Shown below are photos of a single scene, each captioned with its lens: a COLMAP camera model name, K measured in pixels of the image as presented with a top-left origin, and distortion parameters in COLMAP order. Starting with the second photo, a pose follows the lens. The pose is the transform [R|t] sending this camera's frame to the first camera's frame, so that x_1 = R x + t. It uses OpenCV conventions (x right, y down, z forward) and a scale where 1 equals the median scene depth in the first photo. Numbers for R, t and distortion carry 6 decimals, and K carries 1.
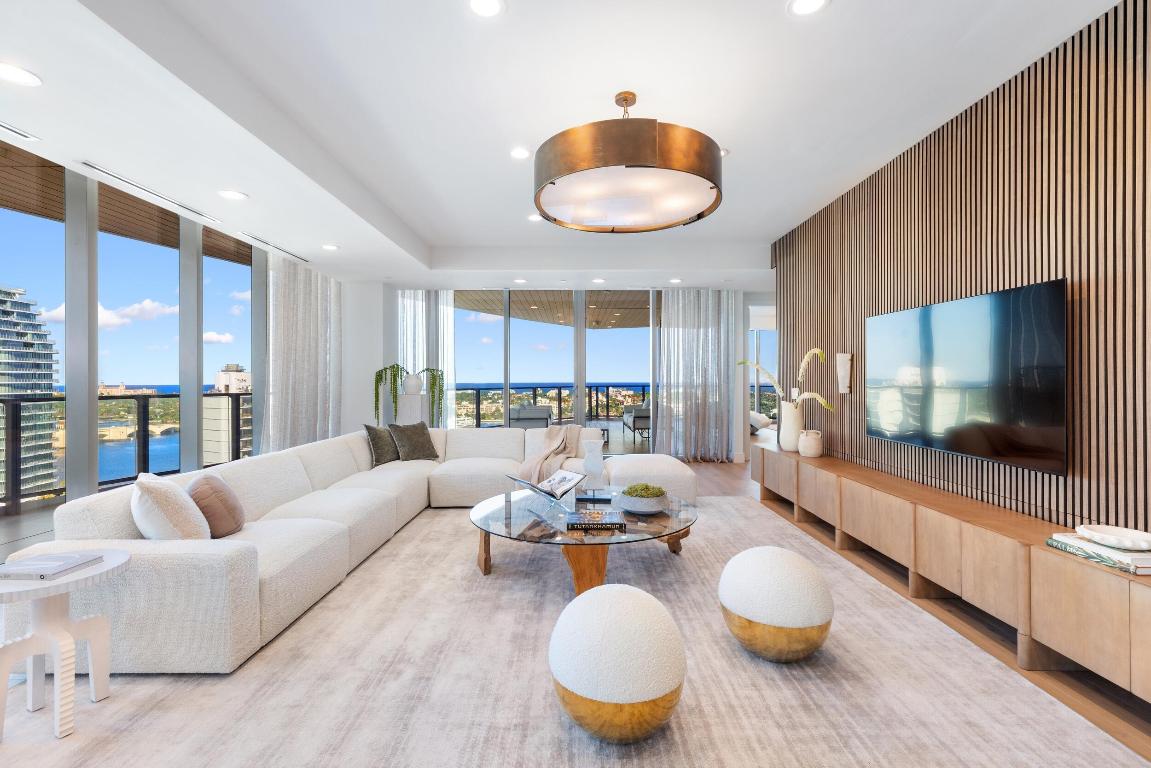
lens RADIAL K [[516.1, 0, 573.3], [0, 516.1, 378.9], [0, 0, 1]] dist [0.004582, 0.001101]
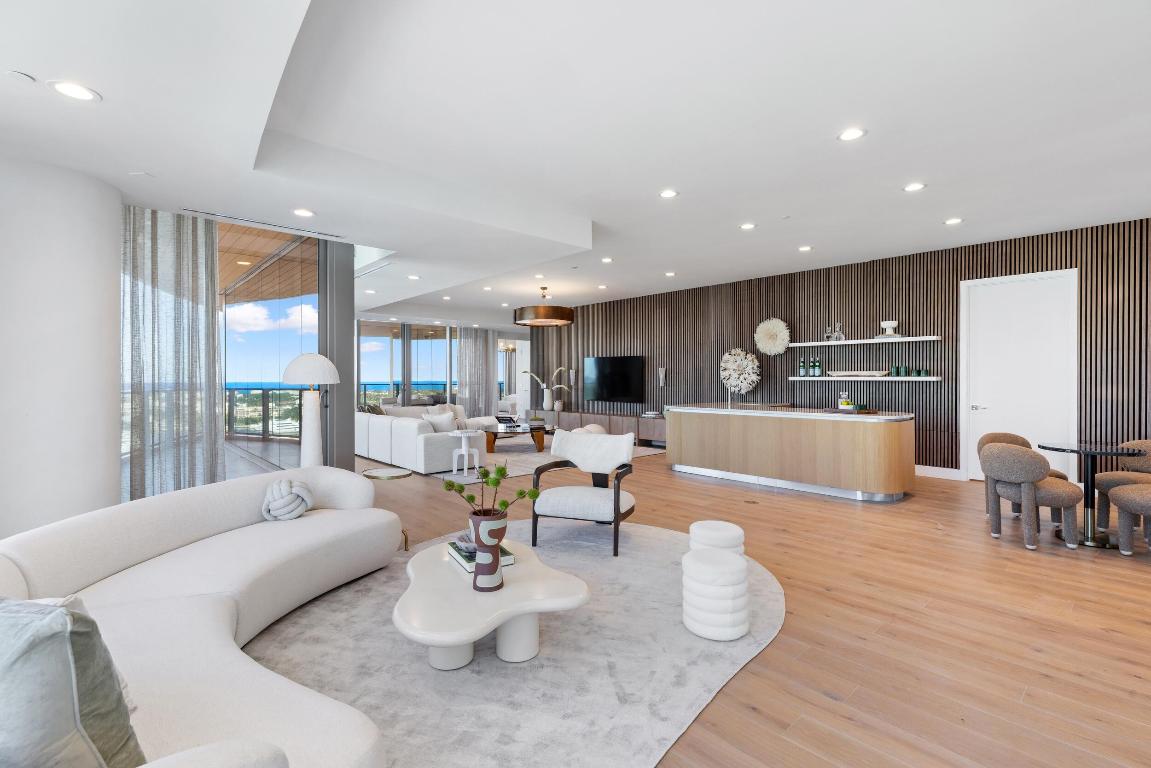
lens RADIAL K [[516.1, 0, 575.2], [0, 516.1, 377.5], [0, 0, 1]] dist [0.004582, 0.001101]
pose [[0.735679, 0.002725, 0.677325, -0.887684], [-0.001339, 0.999996, -0.002569, -0.002433], [-0.677329, 0.000983, 0.735679, -0.665176]]
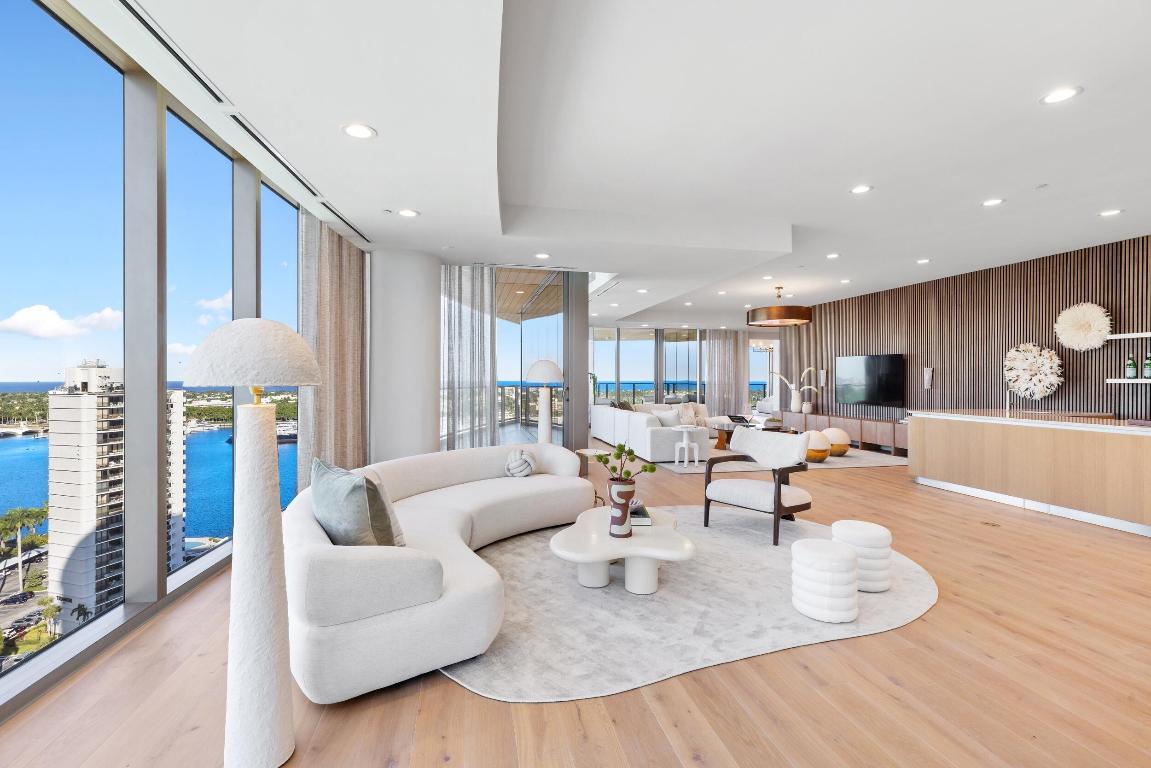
lens RADIAL K [[516.1, 0, 573.0], [0, 516.1, 378.9], [0, 0, 1]] dist [0.004582, 0.001101]
pose [[0.977787, 0.005006, 0.209543, -0.829886], [-0.005470, 0.999984, 0.001636, -0.003341], [-0.209531, -0.002745, 0.977798, -0.827199]]
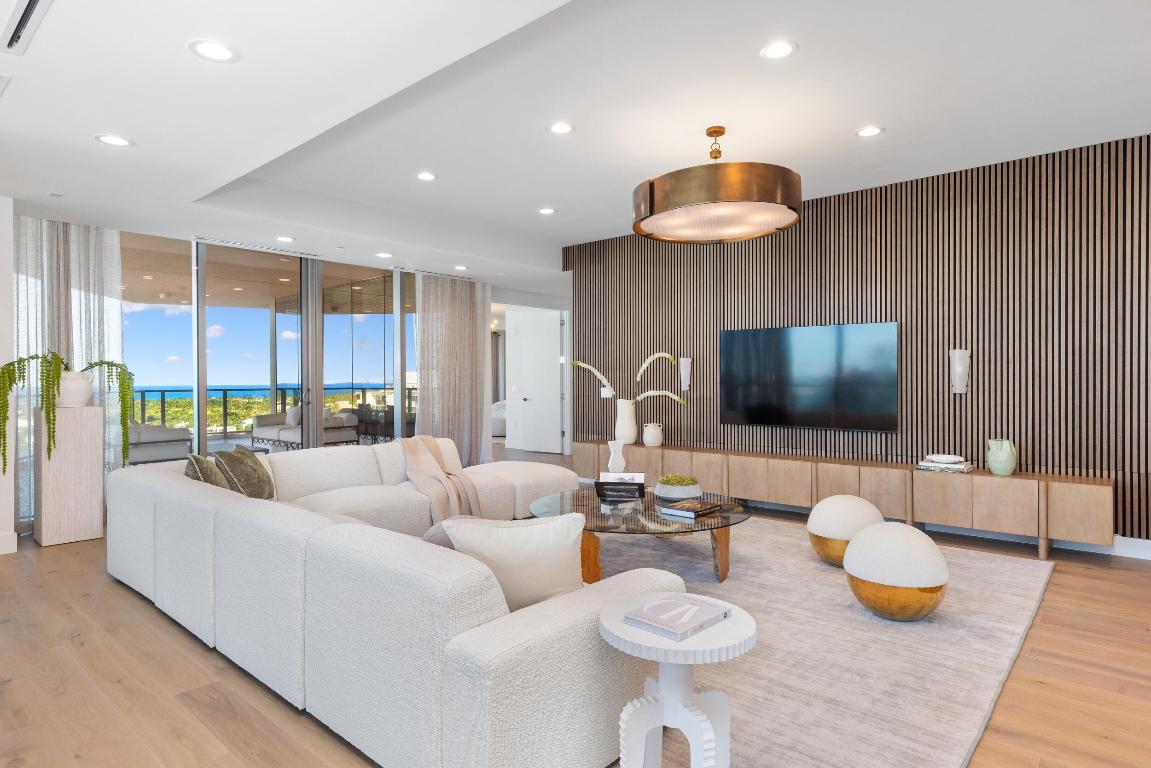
lens RADIAL K [[643.2, 0, 578.5], [0, 643.2, 381.0], [0, 0, 1]] dist [0.015800, 0.000317]
pose [[0.656874, -0.001928, 0.753998, -0.565092], [0.000868, 0.999998, 0.001801, 0.001691], [-0.754000, -0.000529, 0.656874, 0.143980]]
